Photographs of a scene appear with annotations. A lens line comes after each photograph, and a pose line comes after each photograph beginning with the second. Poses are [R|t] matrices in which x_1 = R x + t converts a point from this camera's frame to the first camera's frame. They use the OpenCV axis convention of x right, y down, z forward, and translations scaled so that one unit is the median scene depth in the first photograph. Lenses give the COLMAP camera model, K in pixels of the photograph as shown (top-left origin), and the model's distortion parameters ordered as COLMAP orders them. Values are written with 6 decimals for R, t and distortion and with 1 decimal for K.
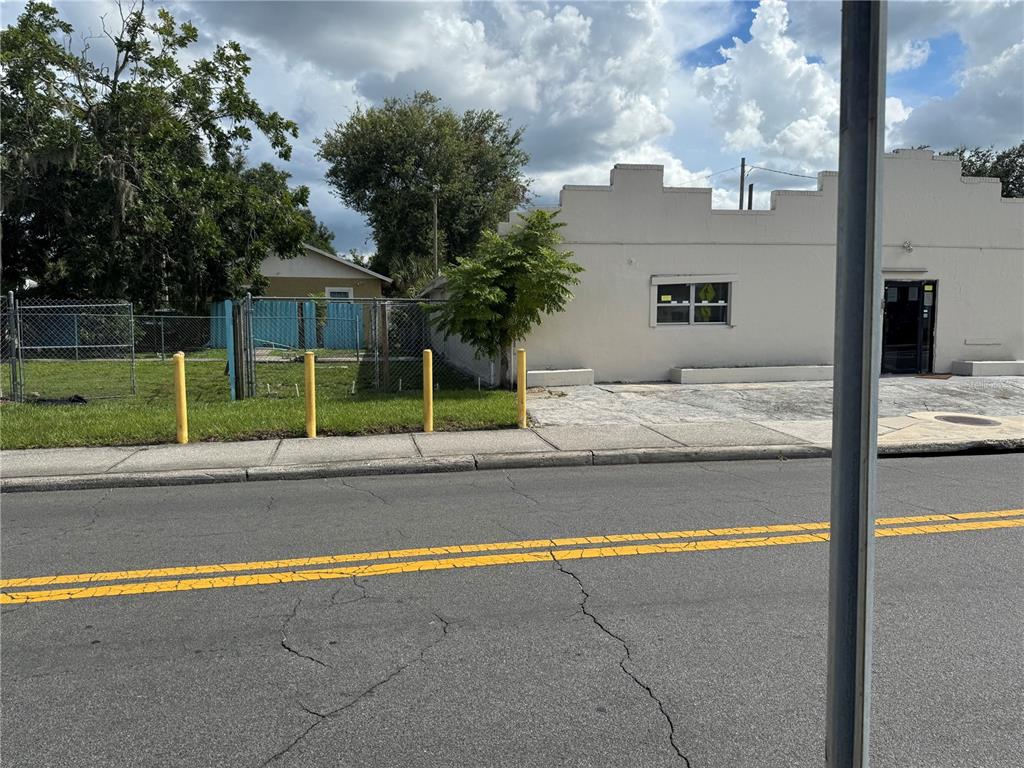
lens RADIAL K [[718.9, 0, 514.8], [0, 718.9, 378.9], [0, 0, 1]] dist [0.075547, -0.118602]
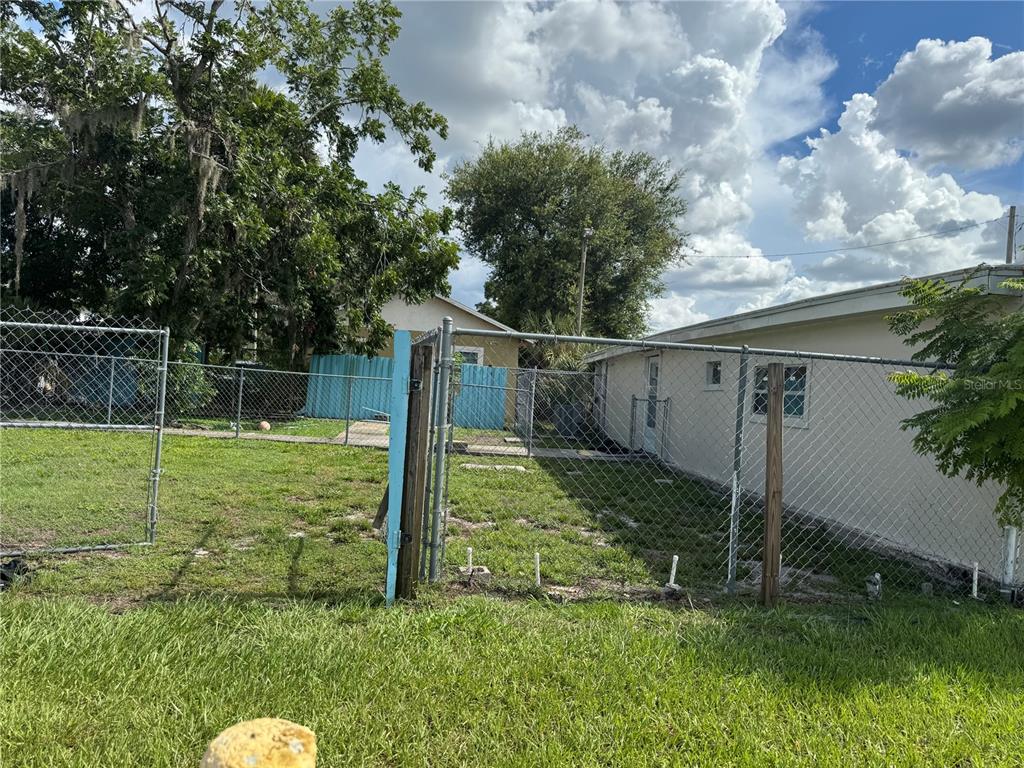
lens RADIAL K [[712.8, 0, 503.4], [0, 712.8, 387.4], [0, 0, 1]] dist [0.089238, -0.123222]
pose [[0.992029, 0.066242, -0.107190, -0.188352], [-0.075477, 0.993559, -0.084516, -0.034272], [0.100901, 0.091933, 0.990640, 0.396005]]
